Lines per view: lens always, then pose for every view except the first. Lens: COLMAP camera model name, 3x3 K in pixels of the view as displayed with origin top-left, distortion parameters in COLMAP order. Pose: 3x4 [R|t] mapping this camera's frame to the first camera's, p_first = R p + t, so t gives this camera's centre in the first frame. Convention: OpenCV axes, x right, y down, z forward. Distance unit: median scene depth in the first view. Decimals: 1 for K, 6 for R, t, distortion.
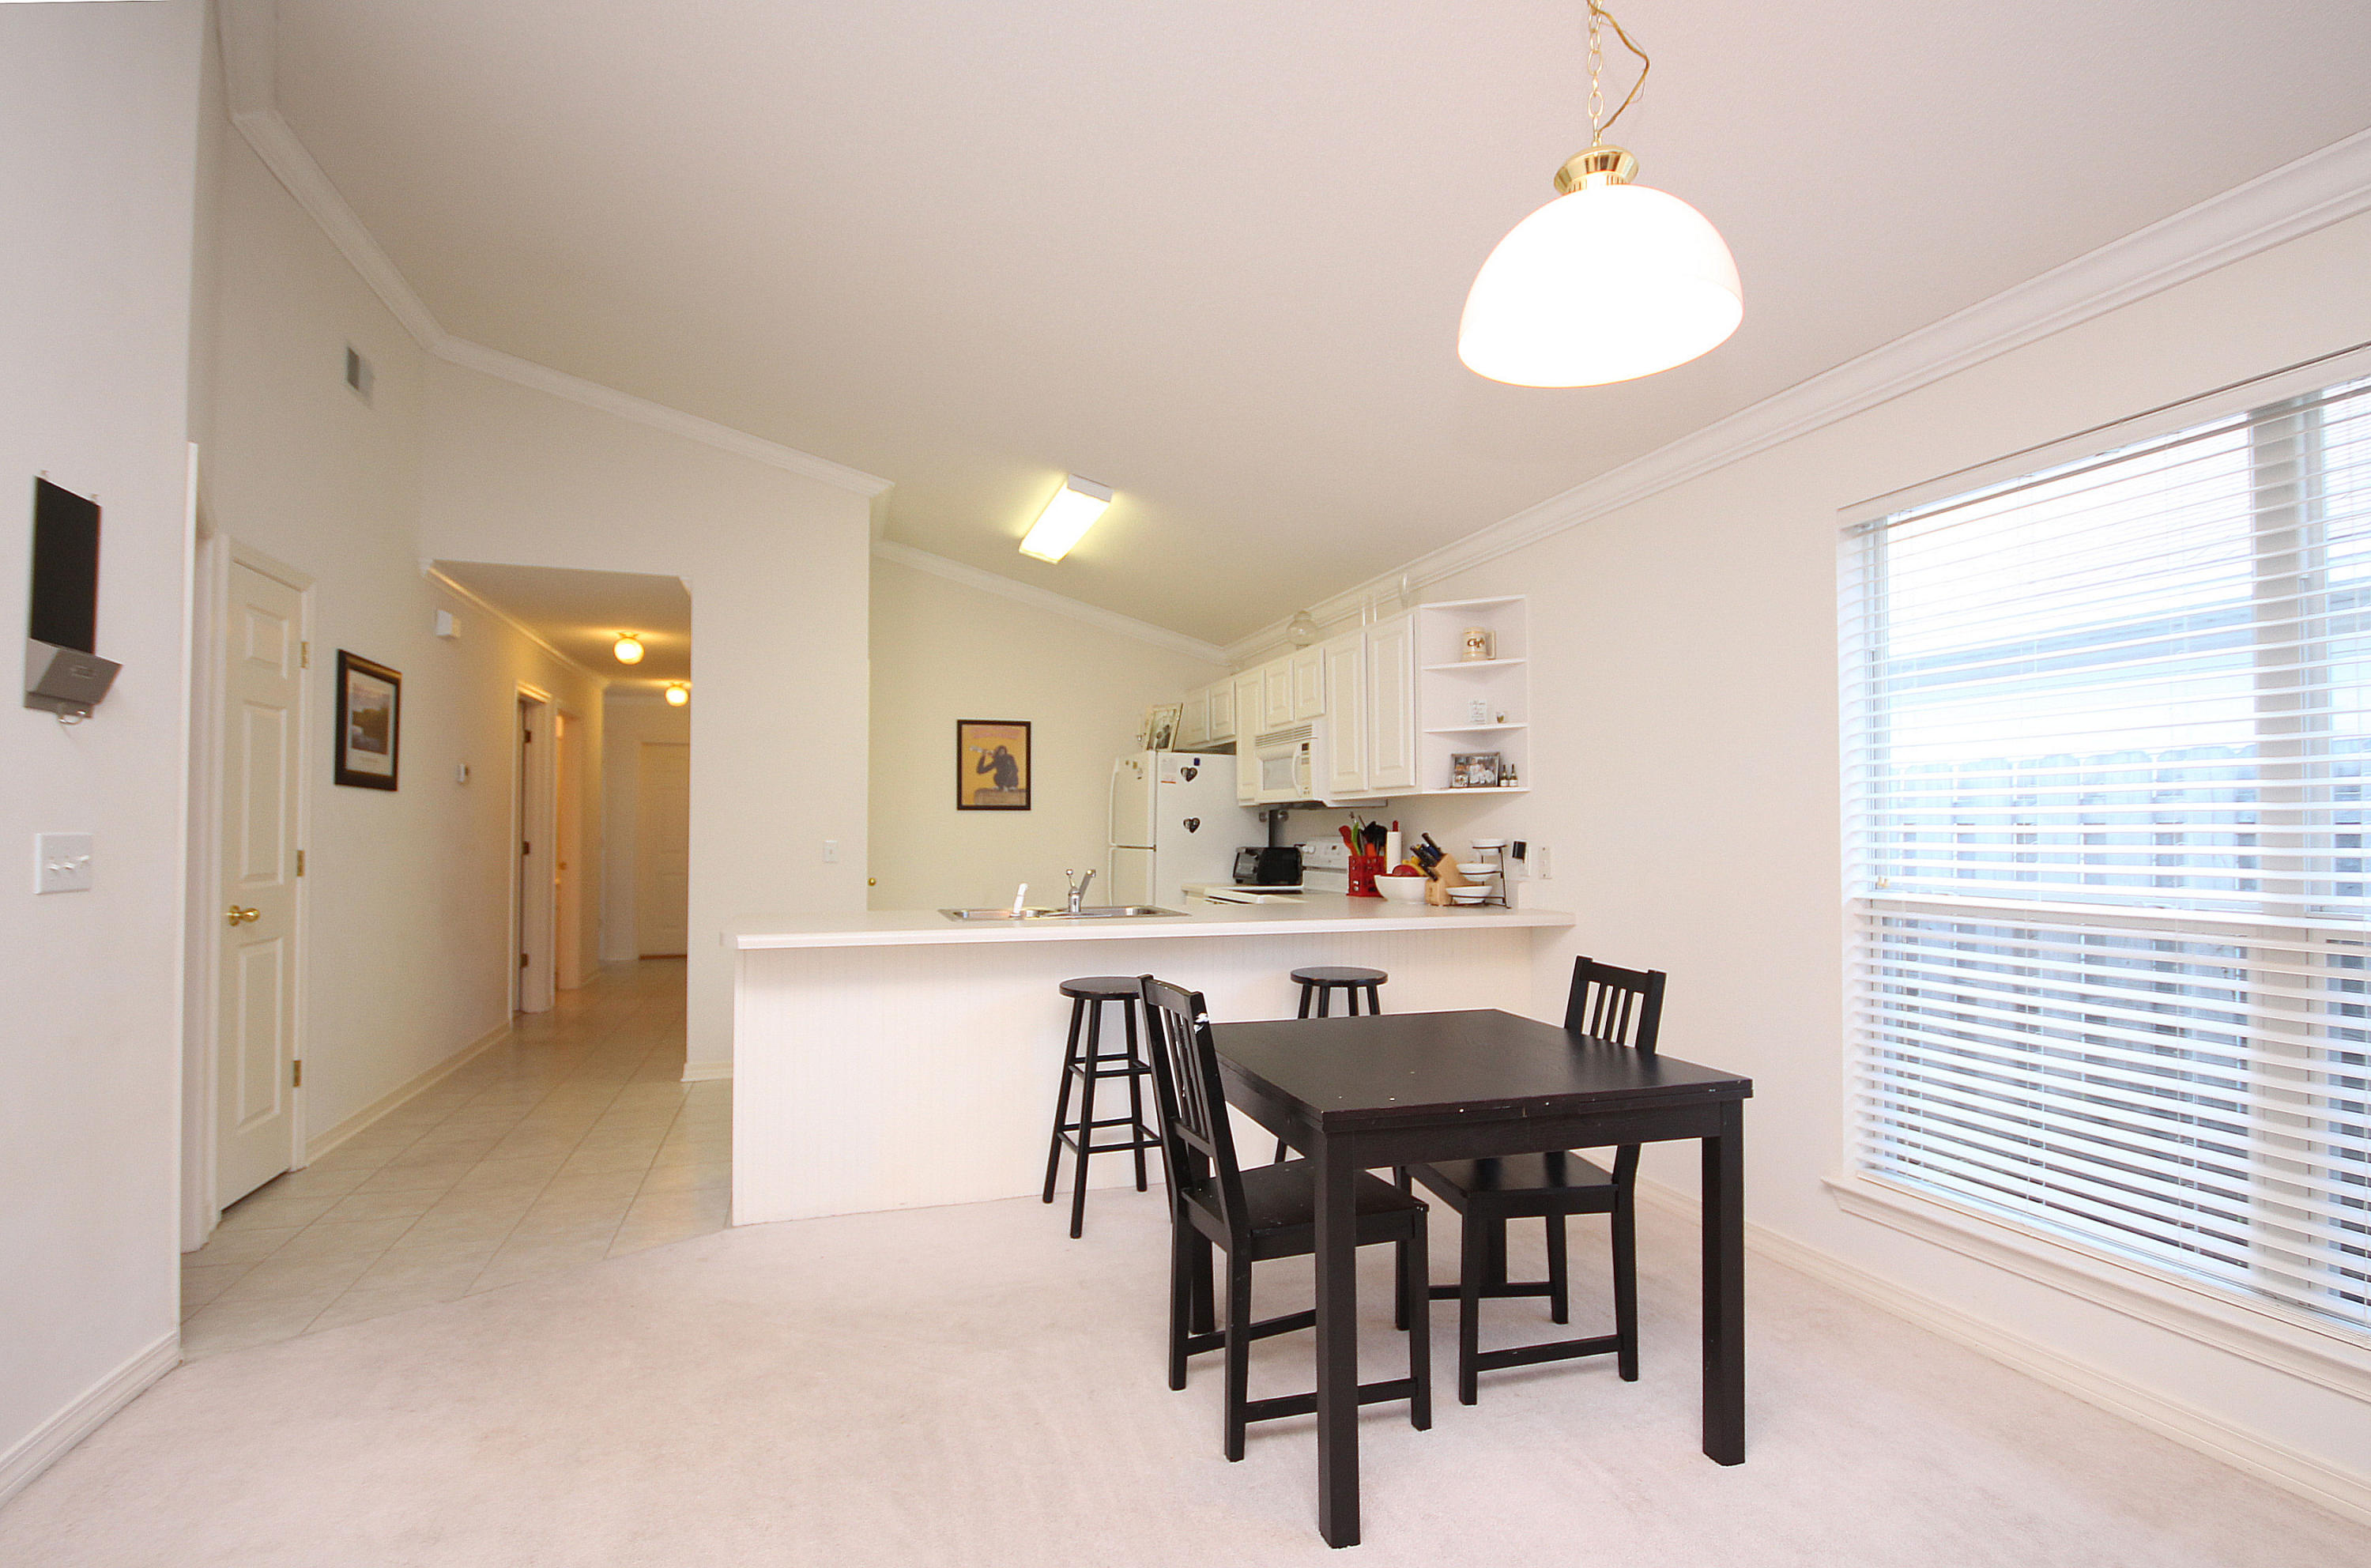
lens RADIAL K [[1112.5, 0, 1181.5], [0, 1112.5, 802.3], [0, 0, 1]] dist [0.013389, 0.000151]
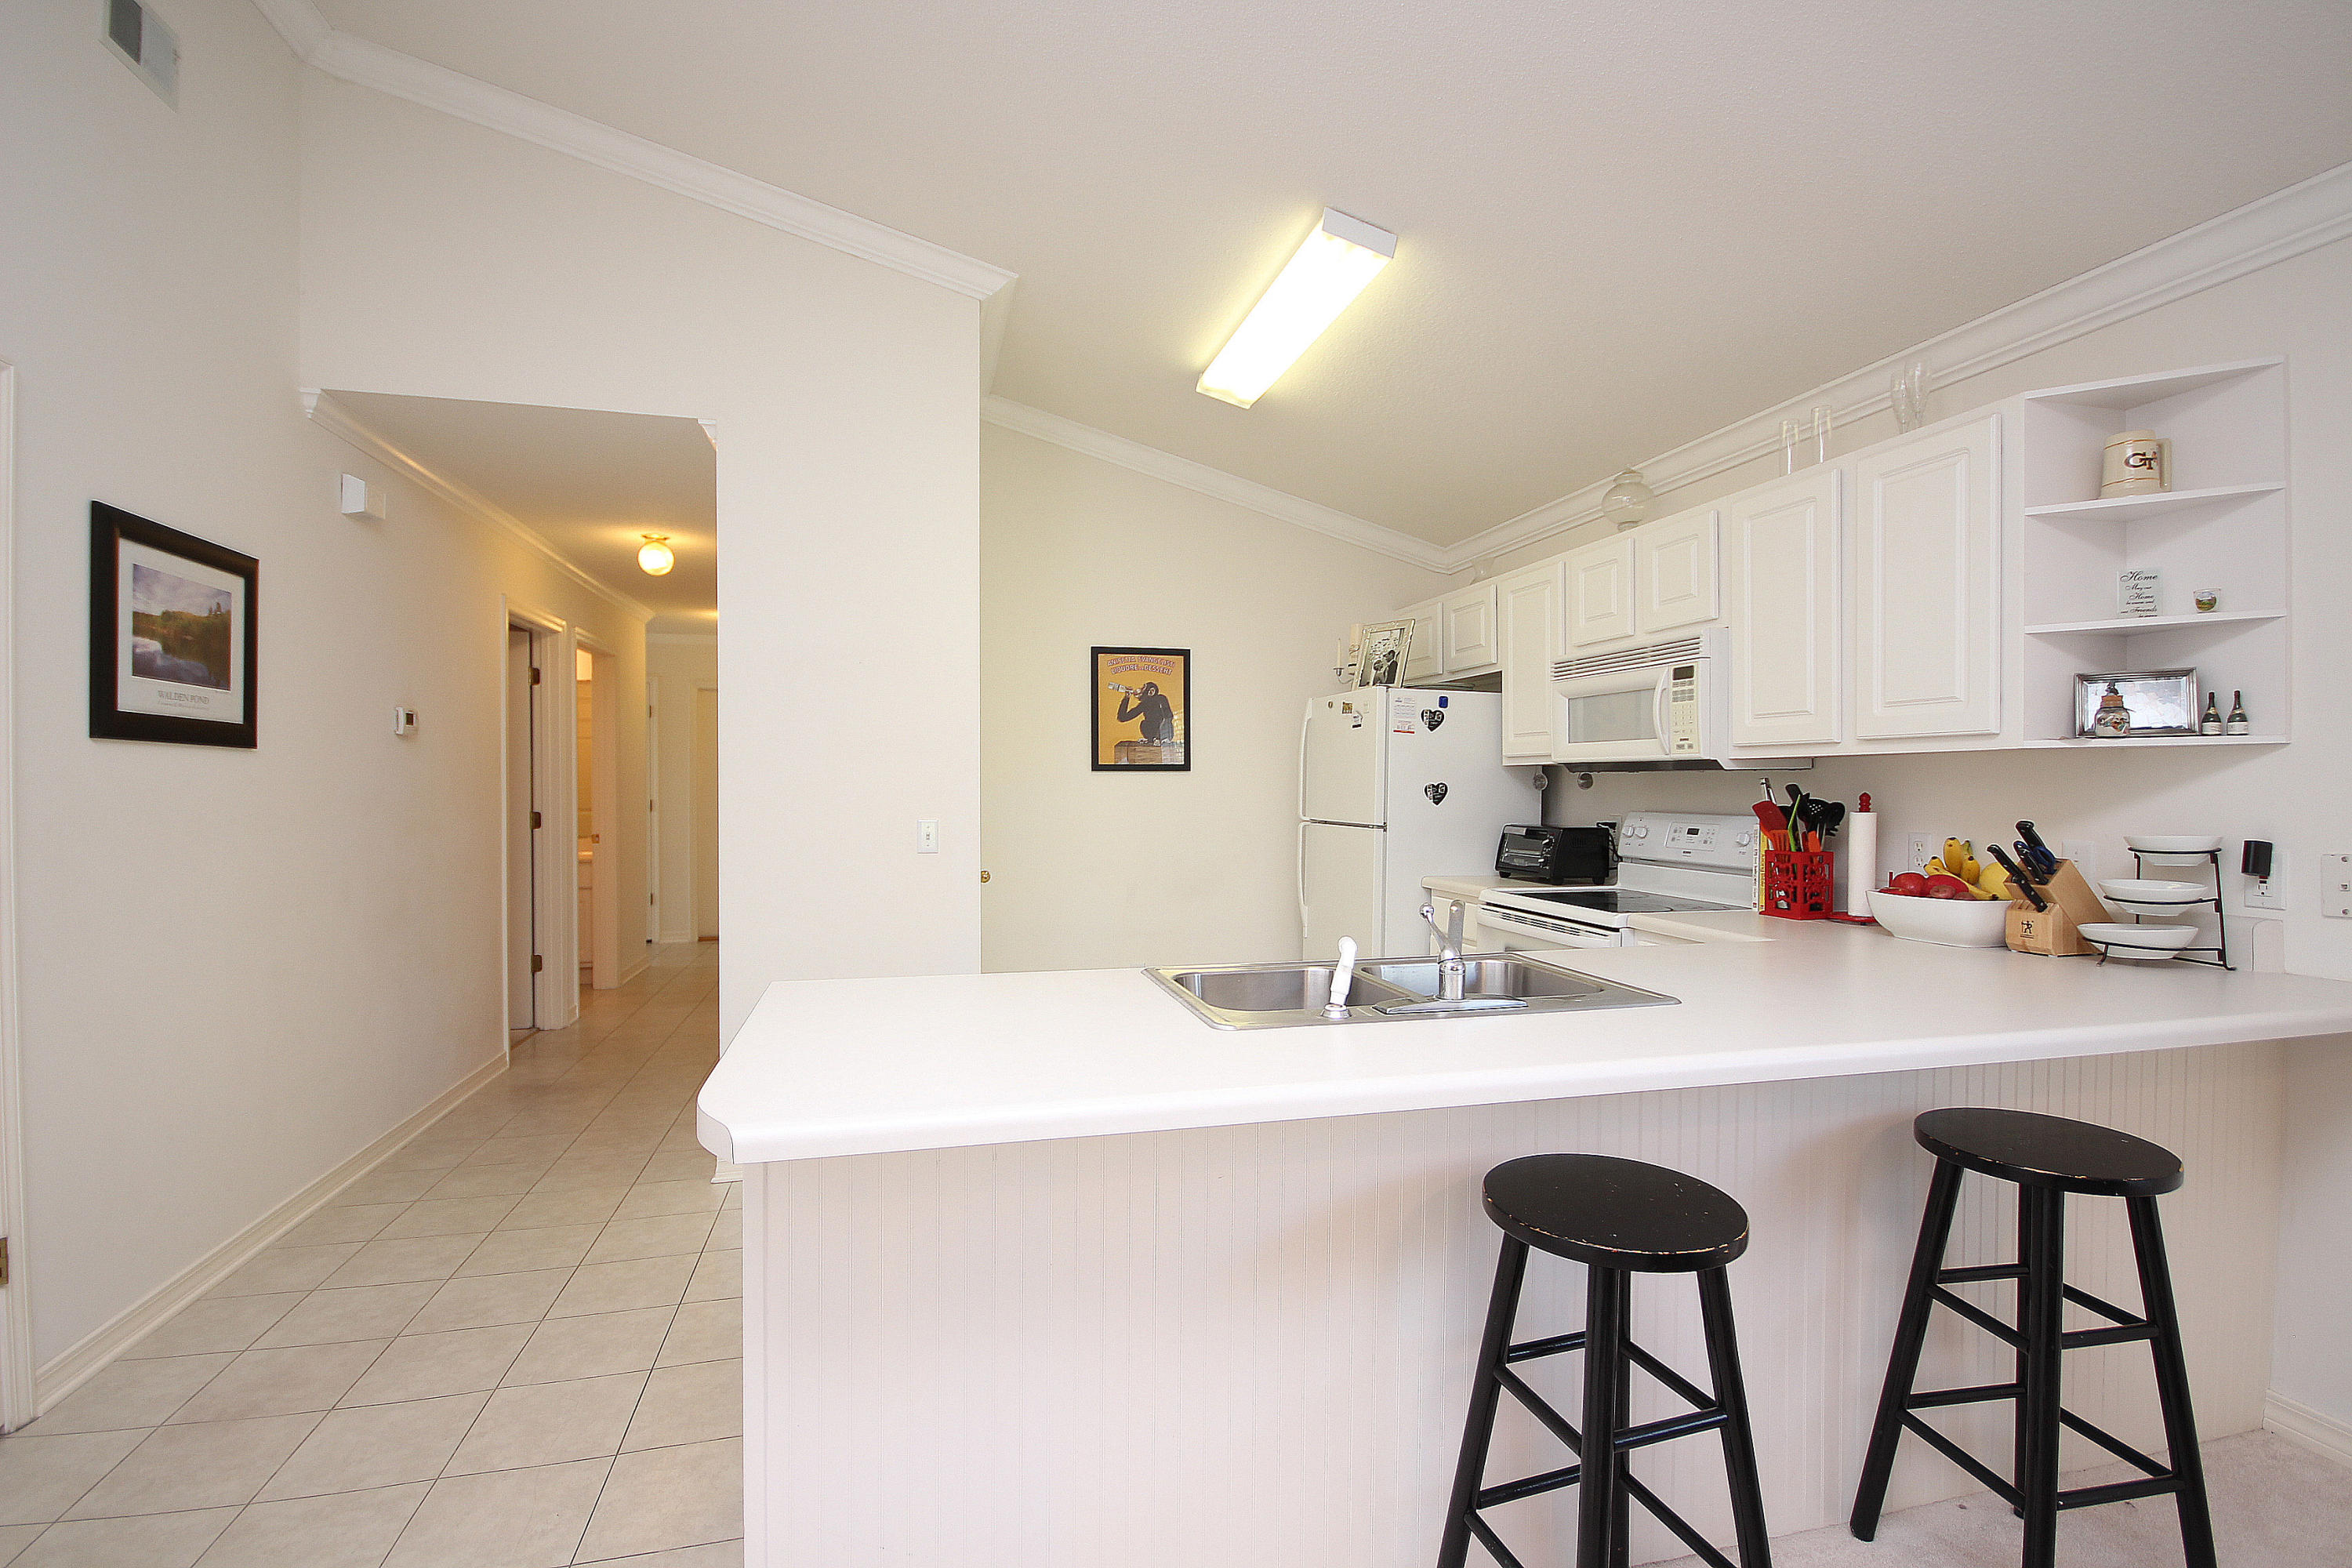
lens RADIAL K [[1083.4, 0, 1182.4], [0, 1083.4, 791.9], [0, 0, 1]] dist [0.013515, -0.010392]
pose [[0.998325, 0.000197, -0.057852, -0.132654], [0.001790, 0.999410, 0.034300, -0.004749], [0.057824, -0.034346, 0.997736, 0.383173]]
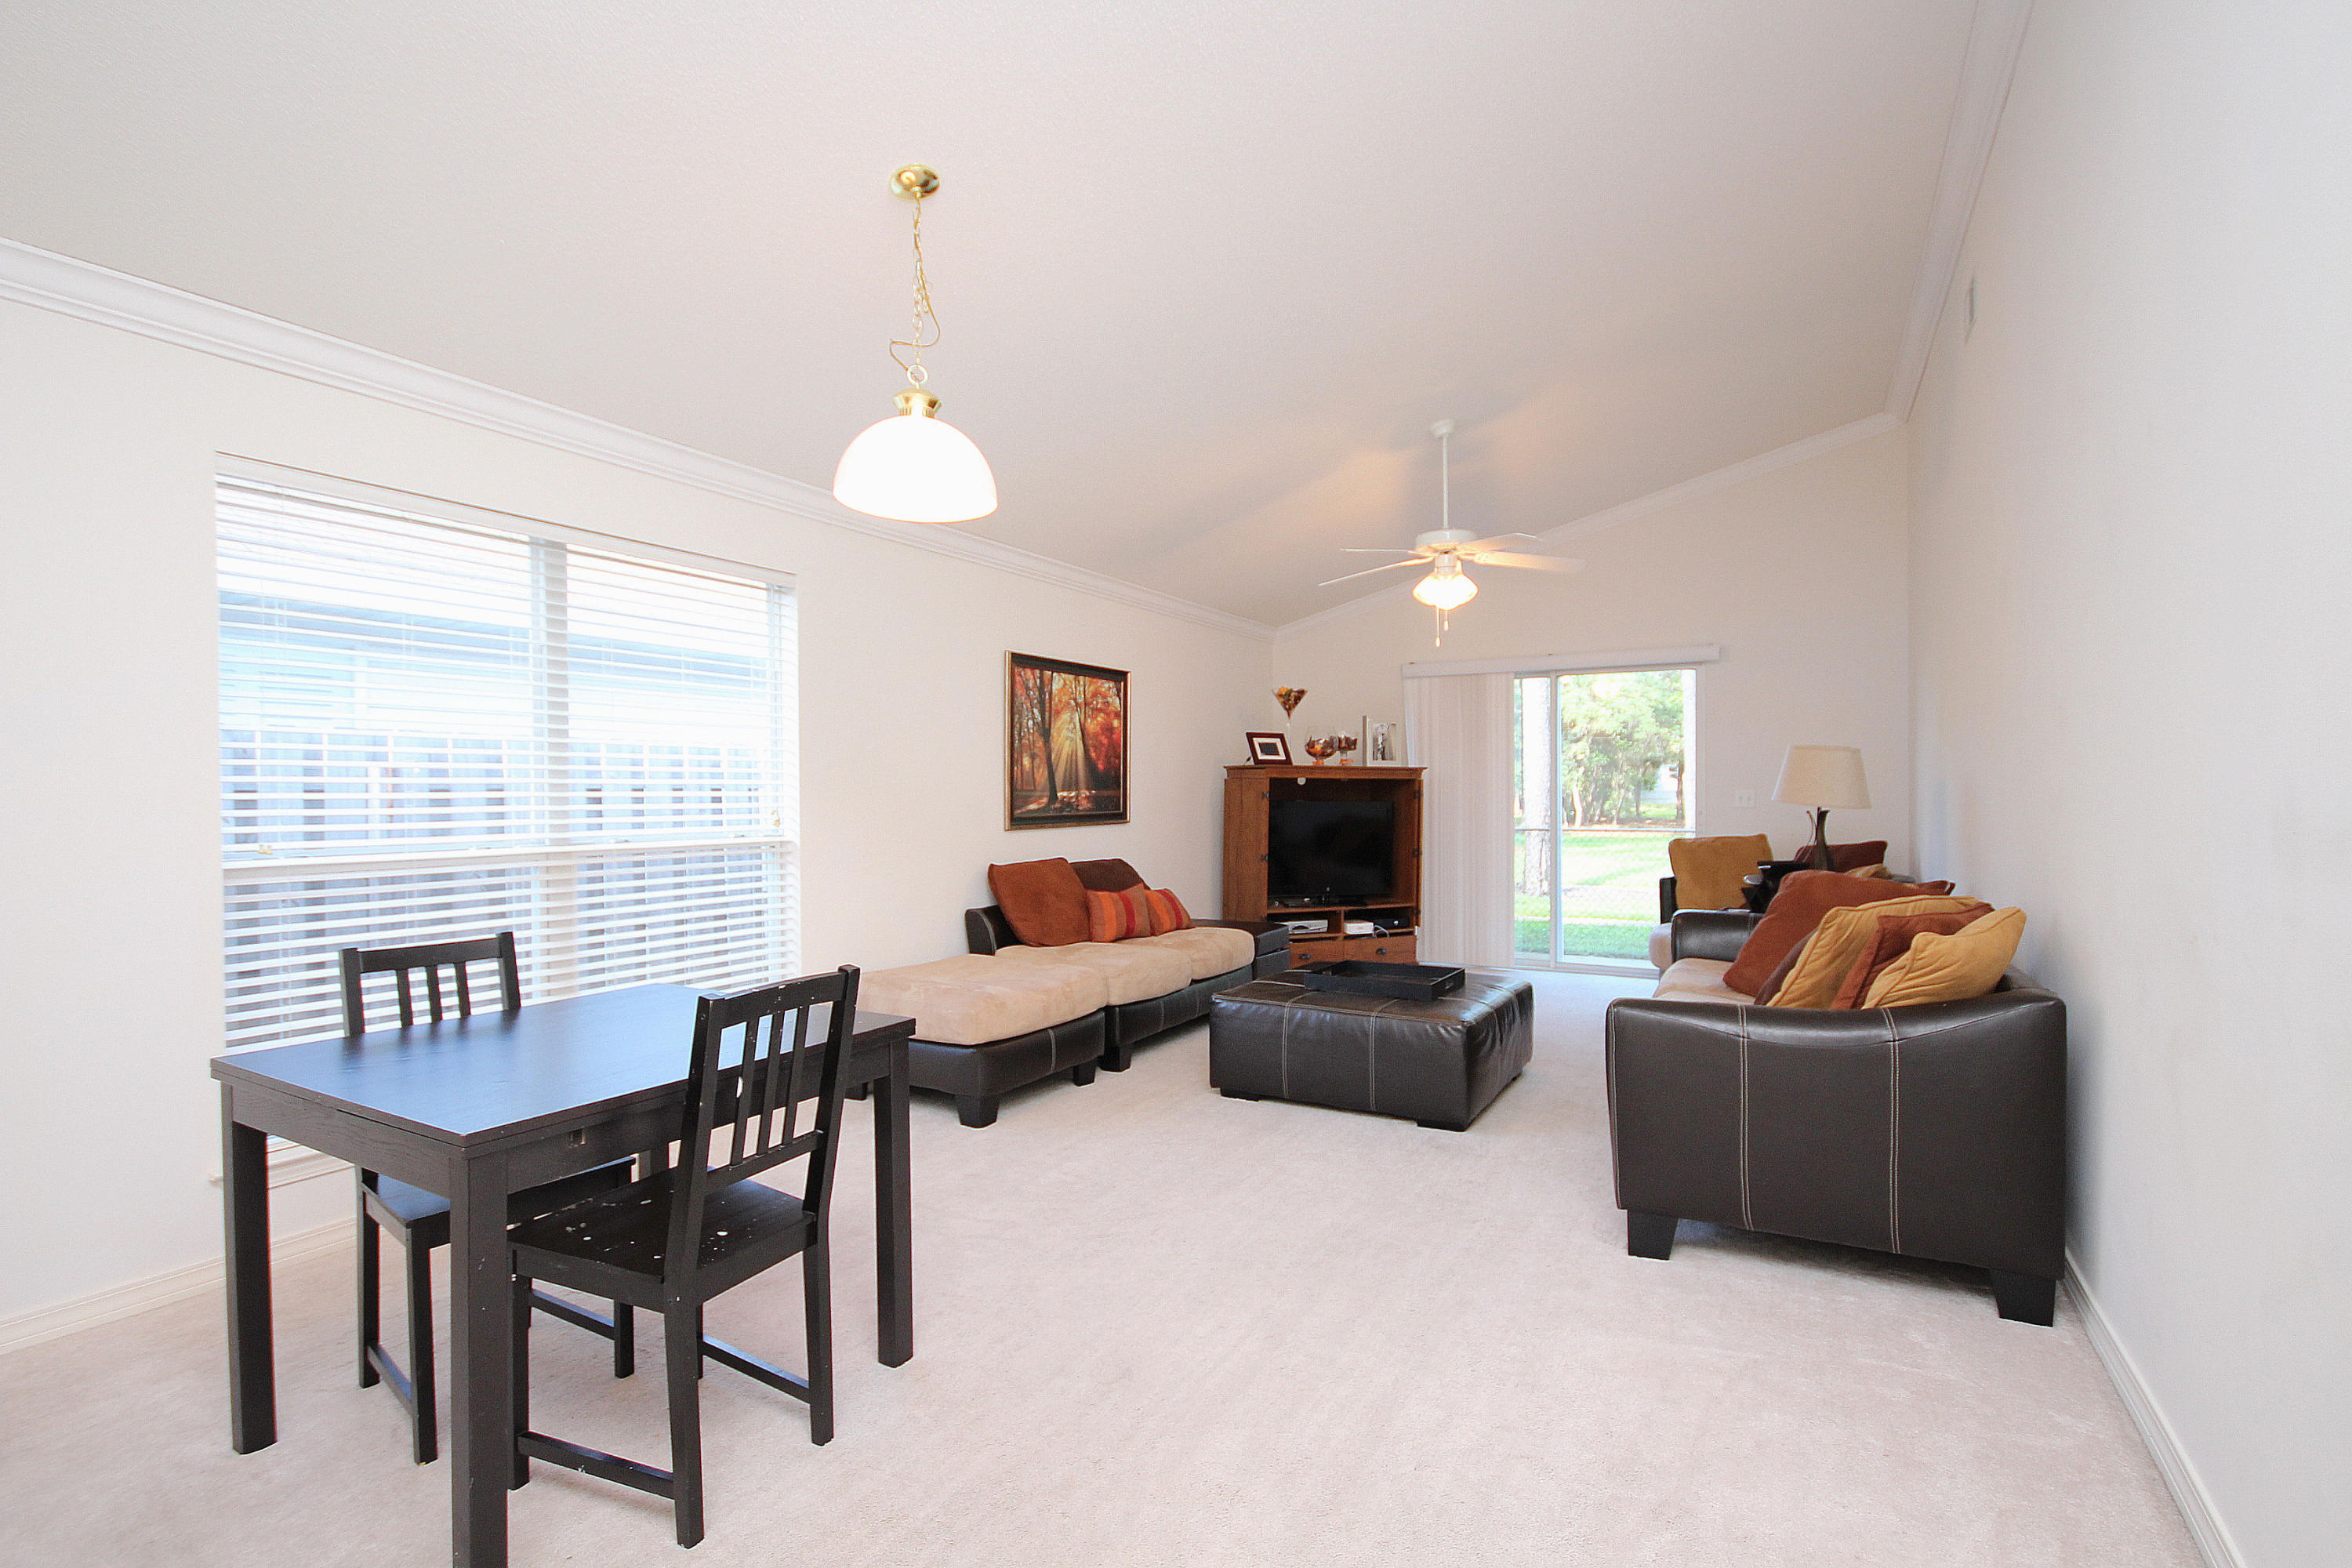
lens RADIAL K [[1083.4, 0, 1182.4], [0, 1083.4, 791.9], [0, 0, 1]] dist [0.013515, -0.010392]
pose [[-0.680838, -0.003880, 0.732424, -0.353305], [-0.018021, 0.999772, -0.011456, 0.008784], [-0.732213, -0.020999, -0.680752, 0.584392]]
